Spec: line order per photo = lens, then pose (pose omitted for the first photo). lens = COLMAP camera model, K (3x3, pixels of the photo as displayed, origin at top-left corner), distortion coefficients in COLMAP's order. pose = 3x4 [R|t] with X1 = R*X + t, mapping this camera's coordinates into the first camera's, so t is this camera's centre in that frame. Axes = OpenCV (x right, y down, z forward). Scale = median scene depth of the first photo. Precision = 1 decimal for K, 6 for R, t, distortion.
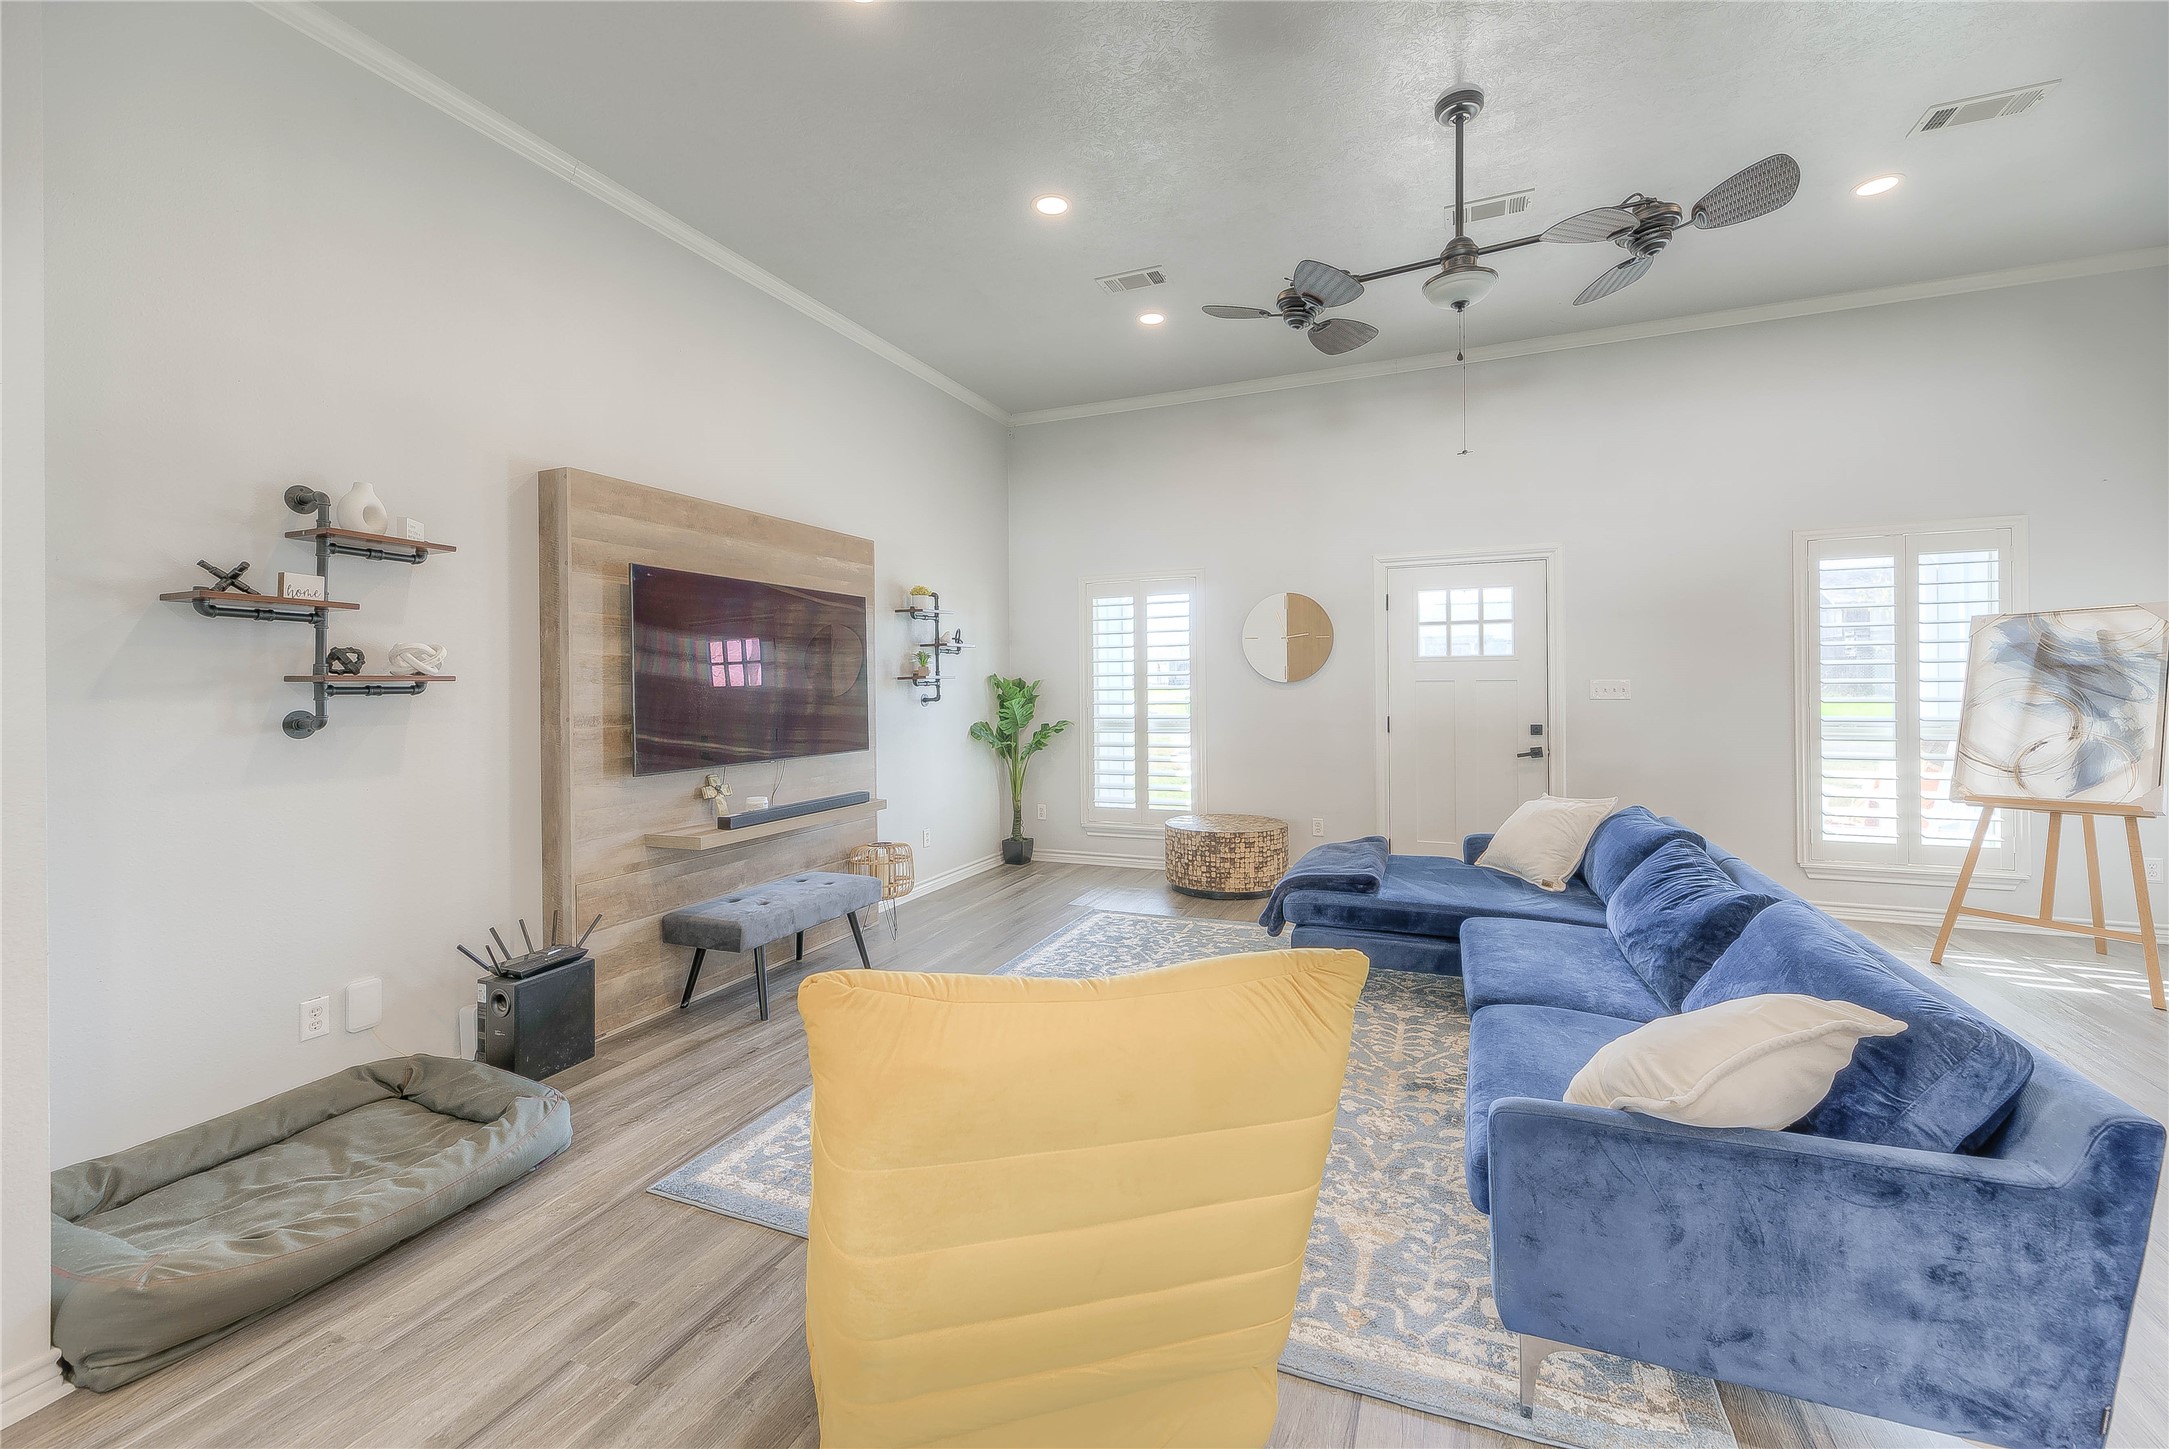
lens RADIAL K [[884.1, 0, 1098.9], [0, 884.1, 680.2], [0, 0, 1]] dist [0.013600, -0.003015]
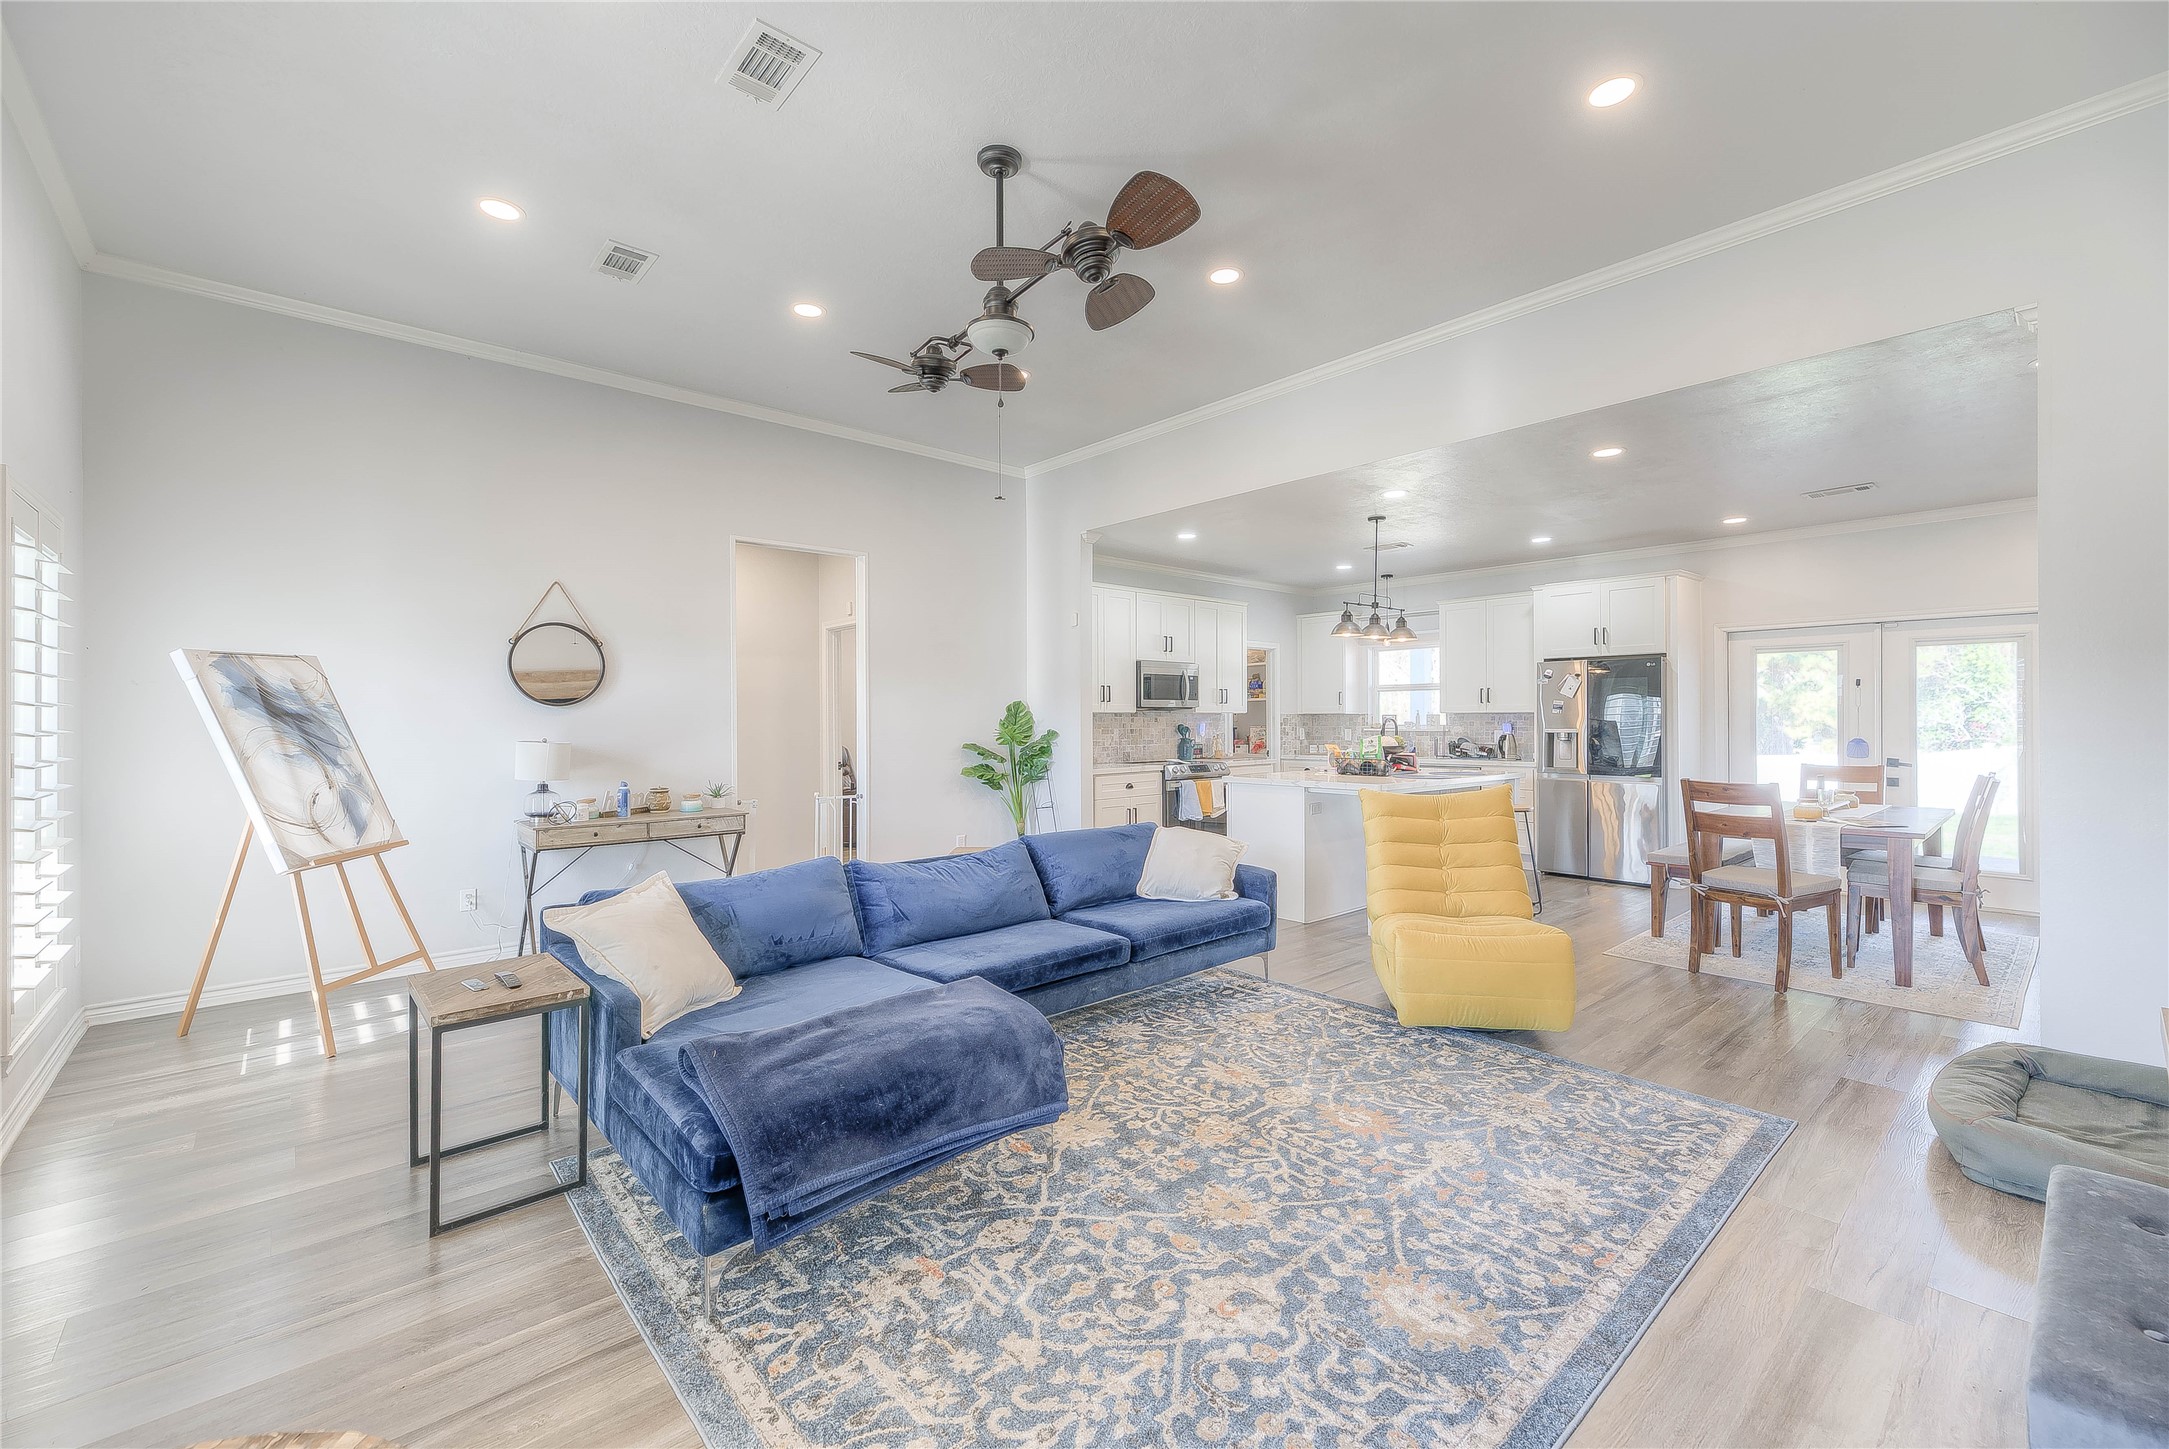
lens RADIAL K [[898.3, 0, 1093.9], [0, 898.3, 710.7], [0, 0, 1]] dist [0.008403, 0.000083]
pose [[-0.899260, 0.018080, 0.437041, -0.106189], [0.012895, 0.999807, -0.014828, 0.005423], [-0.437225, -0.007698, -0.899319, 1.436194]]
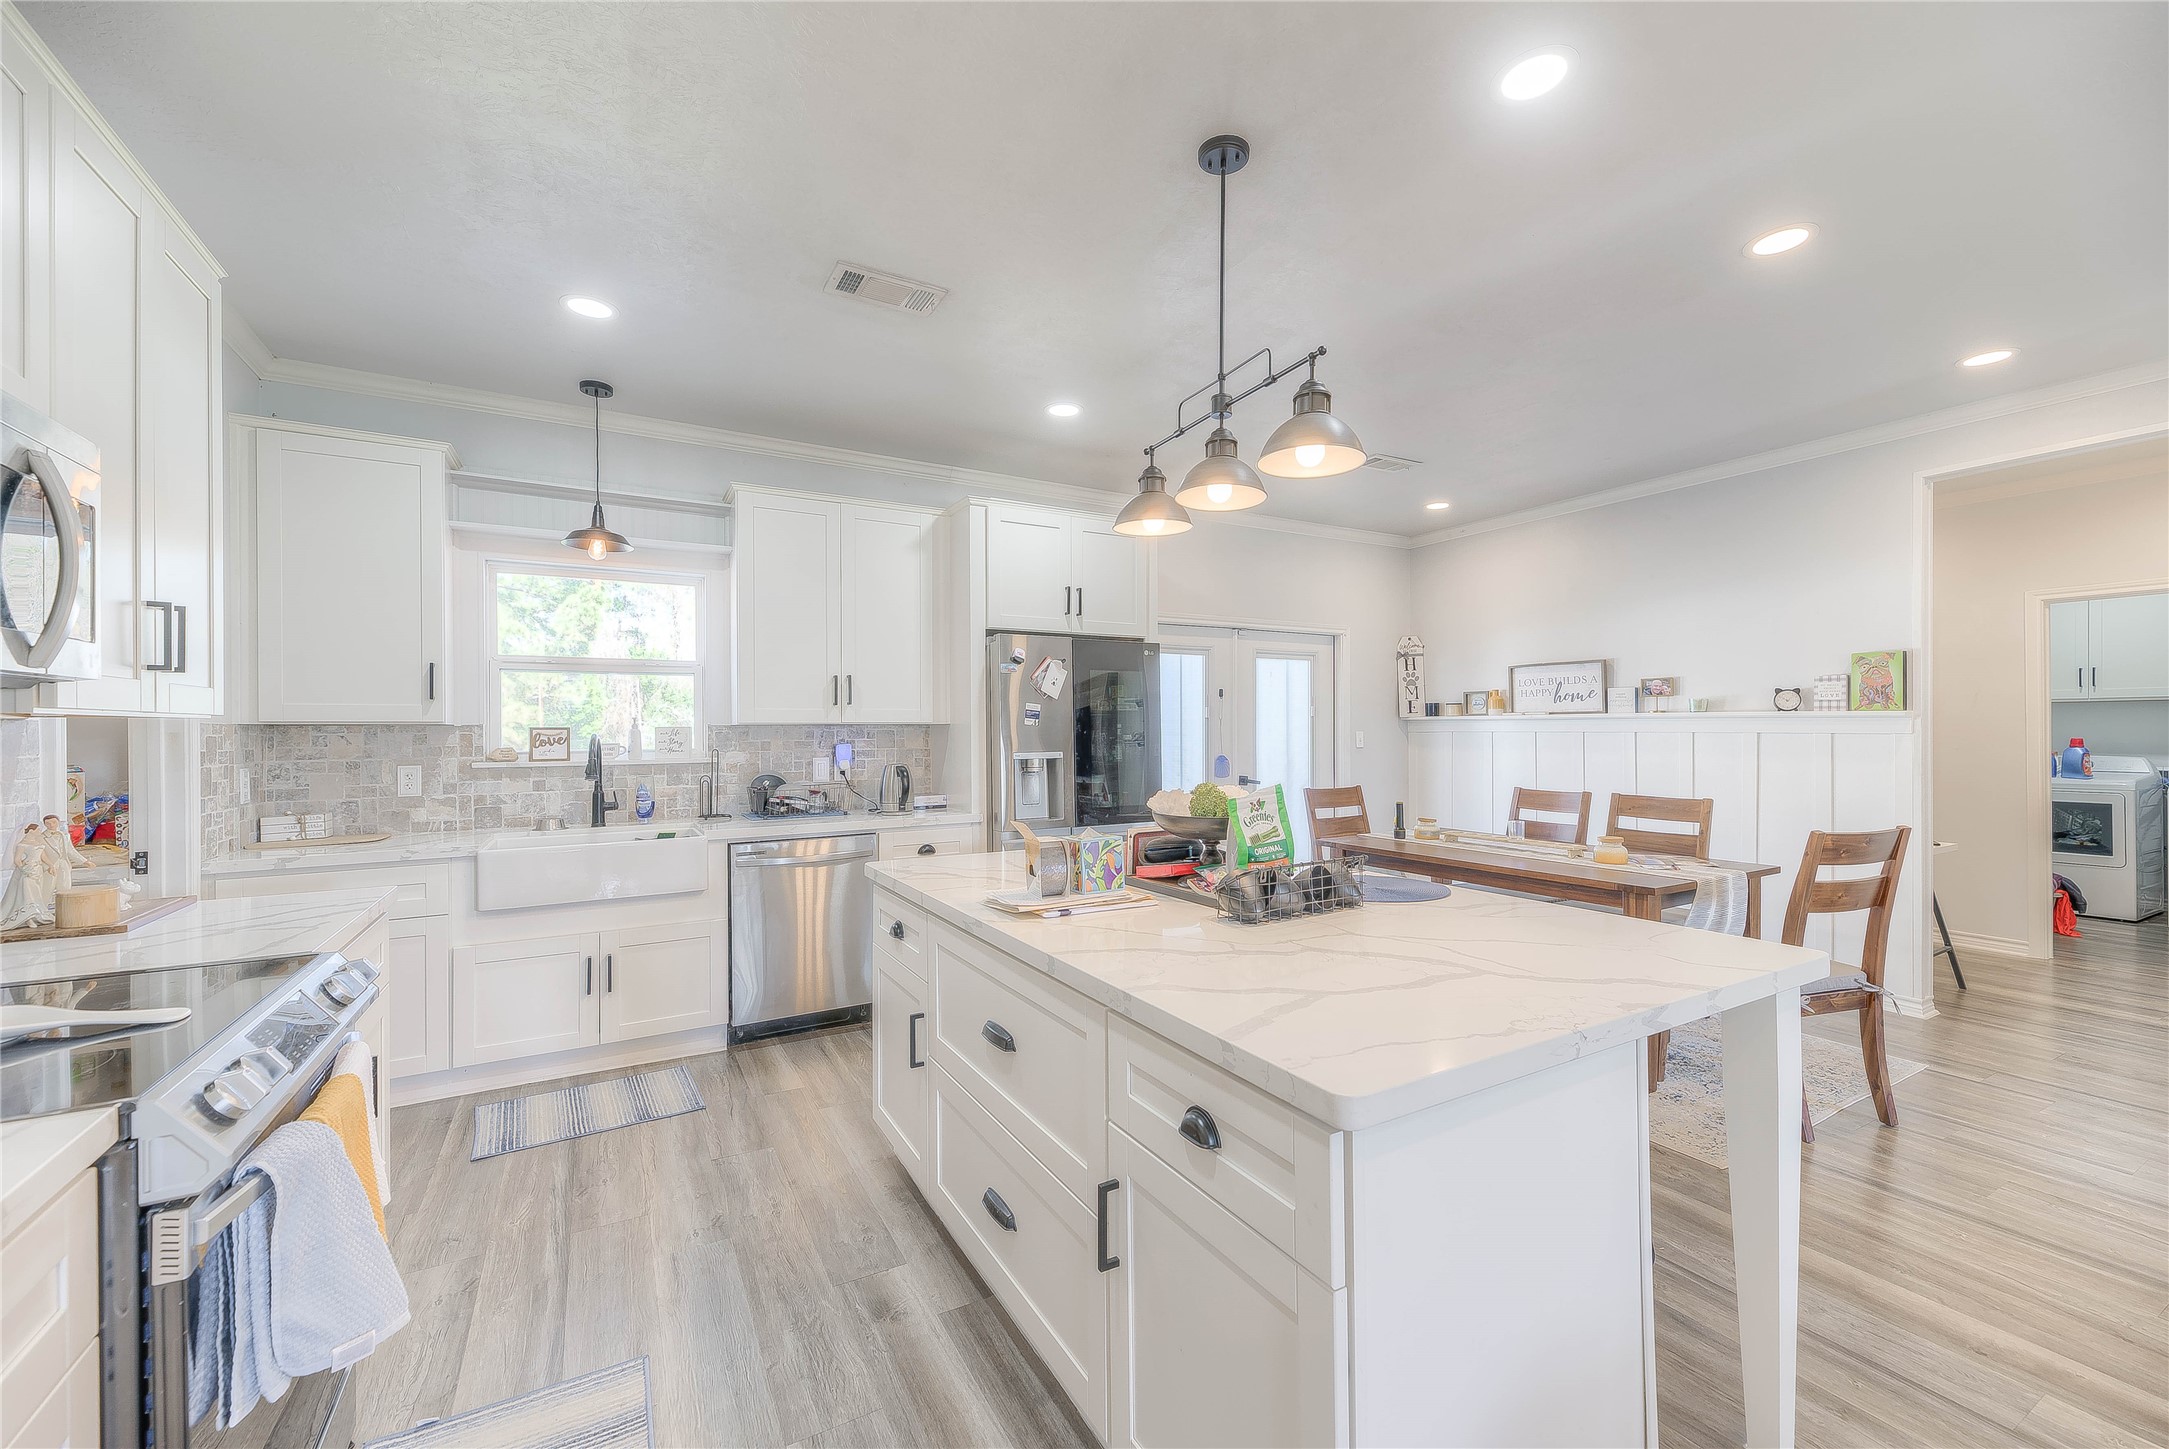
lens RADIAL K [[867.2, 0, 1095.1], [0, 867.2, 728.7], [0, 0, 1]] dist [0.010964, -0.000090]
pose [[-0.613457, 0.013348, -0.789615, 0.587644], [0.012013, 0.999899, 0.007570, -0.007488], [0.789637, -0.004842, -0.613556, 0.084510]]
